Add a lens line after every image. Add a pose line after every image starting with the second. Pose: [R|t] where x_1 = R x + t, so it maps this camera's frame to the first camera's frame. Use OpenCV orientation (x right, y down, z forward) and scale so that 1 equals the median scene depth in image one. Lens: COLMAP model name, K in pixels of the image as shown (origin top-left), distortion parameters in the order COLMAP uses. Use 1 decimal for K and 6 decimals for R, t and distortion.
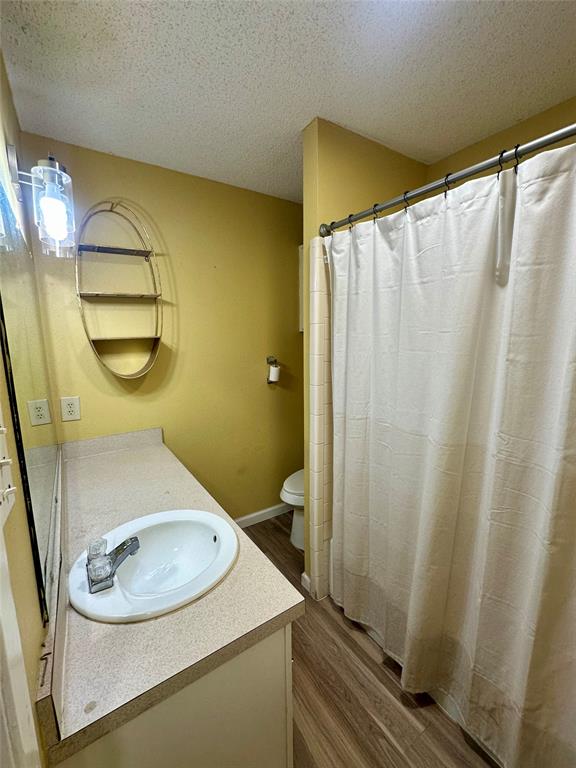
lens RADIAL K [[331.1, 0, 288.0], [0, 331.1, 384.0], [0, 0, 1]] dist [-0.002152, -0.000655]
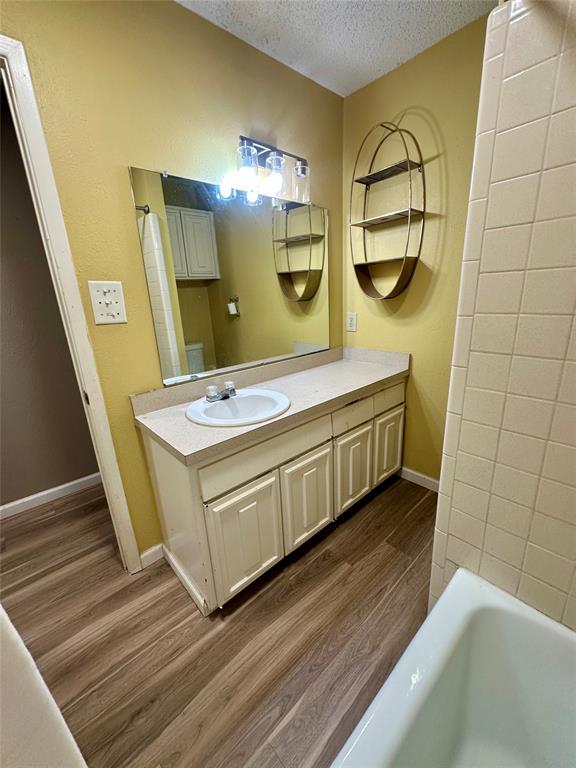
lens RADIAL K [[322.7, 0, 288.0], [0, 322.7, 384.0], [0, 0, 1]] dist [-0.000039, -0.000214]
pose [[0.144070, 0.285162, -0.947590, 0.579812], [-0.096287, 0.957076, 0.273377, -0.015247], [0.984872, 0.051855, 0.165343, 0.554592]]
